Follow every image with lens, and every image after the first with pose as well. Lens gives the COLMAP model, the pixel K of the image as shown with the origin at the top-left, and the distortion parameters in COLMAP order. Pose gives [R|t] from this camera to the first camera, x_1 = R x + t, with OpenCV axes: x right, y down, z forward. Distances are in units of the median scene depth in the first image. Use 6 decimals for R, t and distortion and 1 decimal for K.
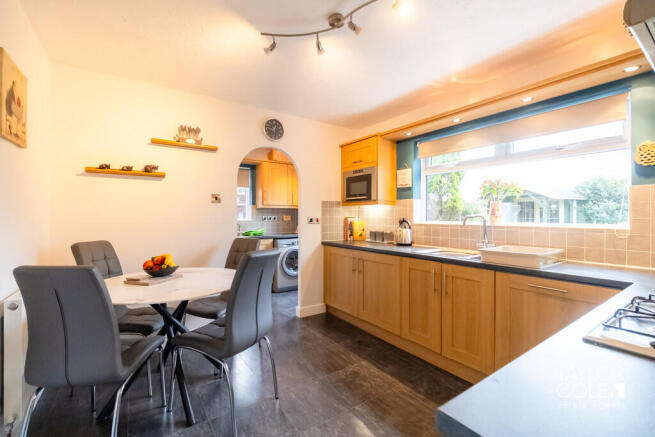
lens RADIAL K [[287.8, 0, 328.0], [0, 287.8, 216.9], [0, 0, 1]] dist [0.008390, -0.001188]
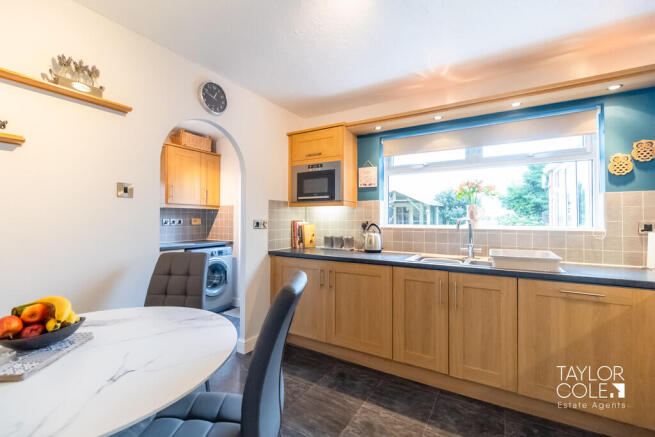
lens RADIAL K [[287.8, 0, 330.8], [0, 287.8, 216.1], [0, 0, 1]] dist [0.008390, -0.001188]
pose [[0.913191, 0.004903, 0.407503, -0.245790], [0.000100, 0.999925, -0.012255, -0.001412], [-0.407533, 0.011232, 0.913122, 0.267334]]
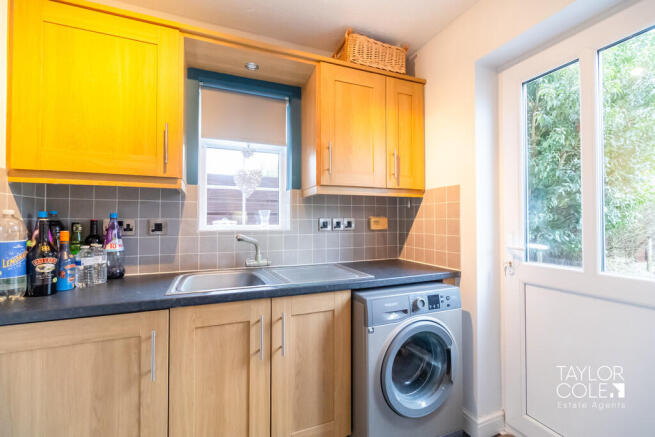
lens RADIAL K [[287.8, 0, 328.3], [0, 287.8, 220.4], [0, 0, 1]] dist [0.008390, -0.001188]
pose [[0.978300, -0.006285, -0.207096, -0.246560], [0.004396, 0.999944, -0.009581, 0.006971], [0.207145, 0.008462, 0.978274, 1.138650]]
